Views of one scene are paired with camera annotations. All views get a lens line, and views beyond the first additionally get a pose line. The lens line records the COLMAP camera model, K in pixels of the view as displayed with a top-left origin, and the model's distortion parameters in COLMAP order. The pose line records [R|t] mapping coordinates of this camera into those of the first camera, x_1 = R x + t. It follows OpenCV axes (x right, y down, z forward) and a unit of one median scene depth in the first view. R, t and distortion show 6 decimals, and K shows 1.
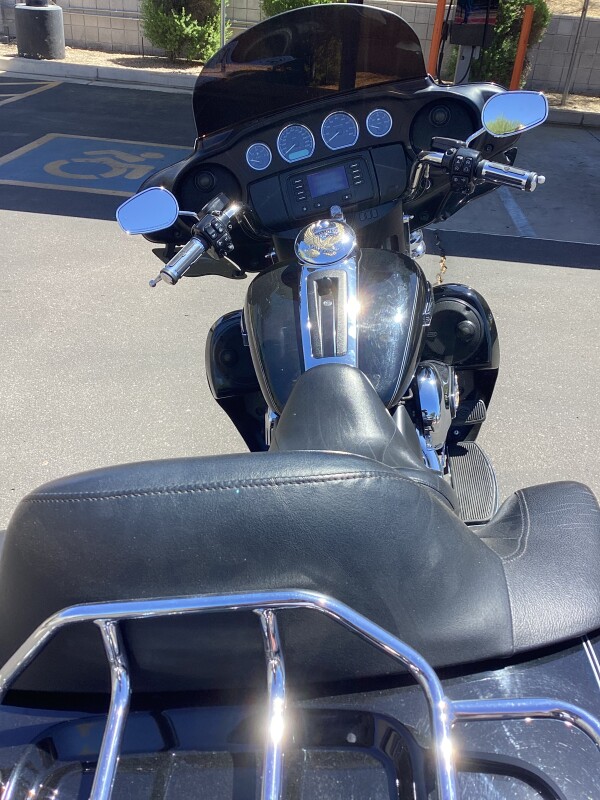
lens RADIAL K [[746.6, 0, 300.0], [0, 746.6, 400.0], [0, 0, 1]] dist [0.027888, -0.017104]
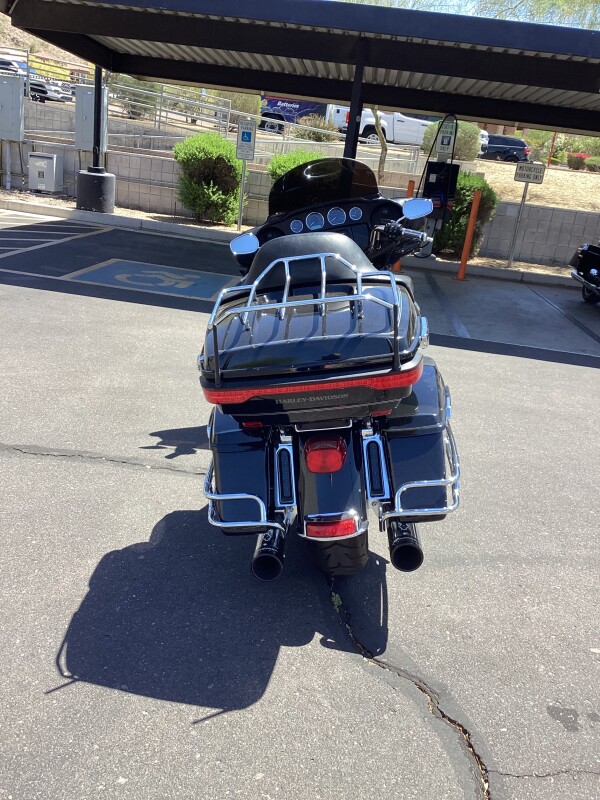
lens RADIAL K [[723.2, 0, 300.0], [0, 723.2, 400.0], [0, 0, 1]] dist [0.104355, -0.003115]
pose [[0.998762, 0.046720, 0.017065, -0.009913], [-0.042187, 0.977445, -0.206935, 0.095267], [-0.026349, 0.205959, 0.978206, -0.146729]]
